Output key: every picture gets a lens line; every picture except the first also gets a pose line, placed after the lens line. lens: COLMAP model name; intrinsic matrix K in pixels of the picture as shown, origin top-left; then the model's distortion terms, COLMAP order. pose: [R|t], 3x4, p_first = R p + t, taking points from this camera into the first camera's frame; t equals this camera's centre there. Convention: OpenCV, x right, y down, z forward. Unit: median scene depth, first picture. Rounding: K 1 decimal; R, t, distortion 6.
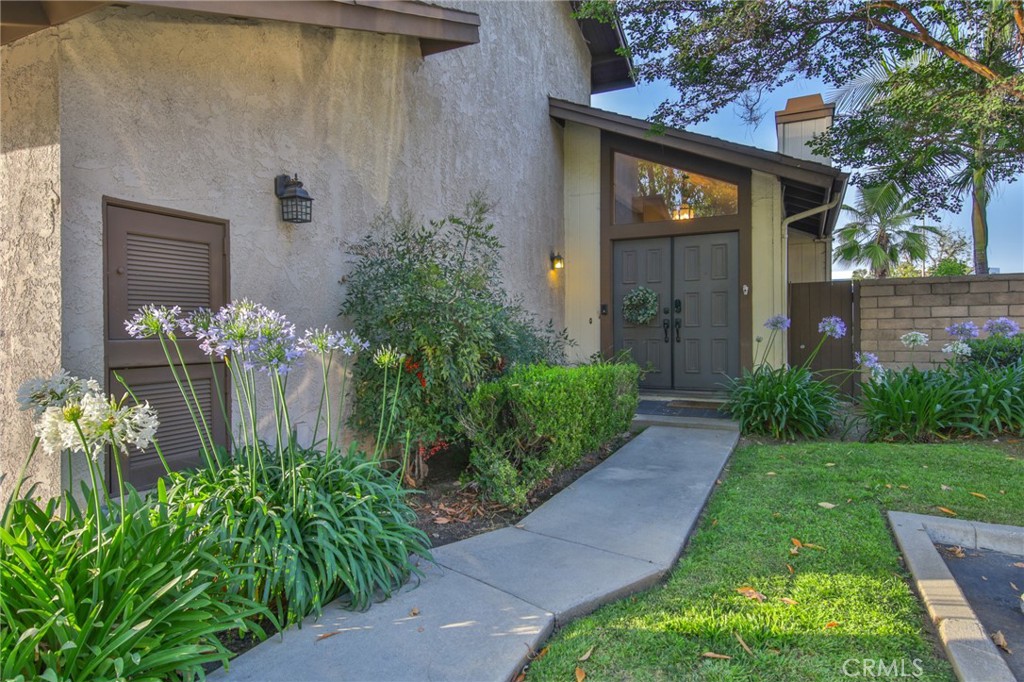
lens RADIAL K [[580.8, 0, 512.0], [0, 580.8, 341.0], [0, 0, 1]] dist [-0.000475, -0.000144]
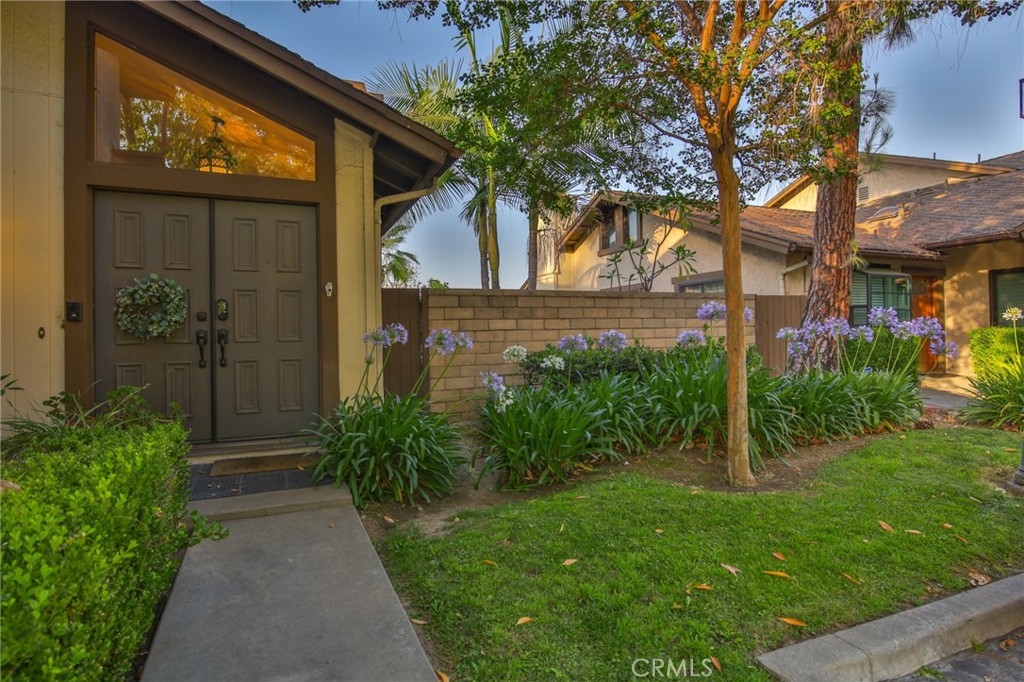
lens RADIAL K [[551.7, 0, 512.5], [0, 551.7, 333.2], [0, 0, 1]] dist [-0.001693, -0.000691]
pose [[0.645086, 0.002436, 0.764106, 0.031069], [0.025838, 0.999354, -0.024999, -0.011389], [-0.763673, 0.035870, 0.644606, 0.372070]]
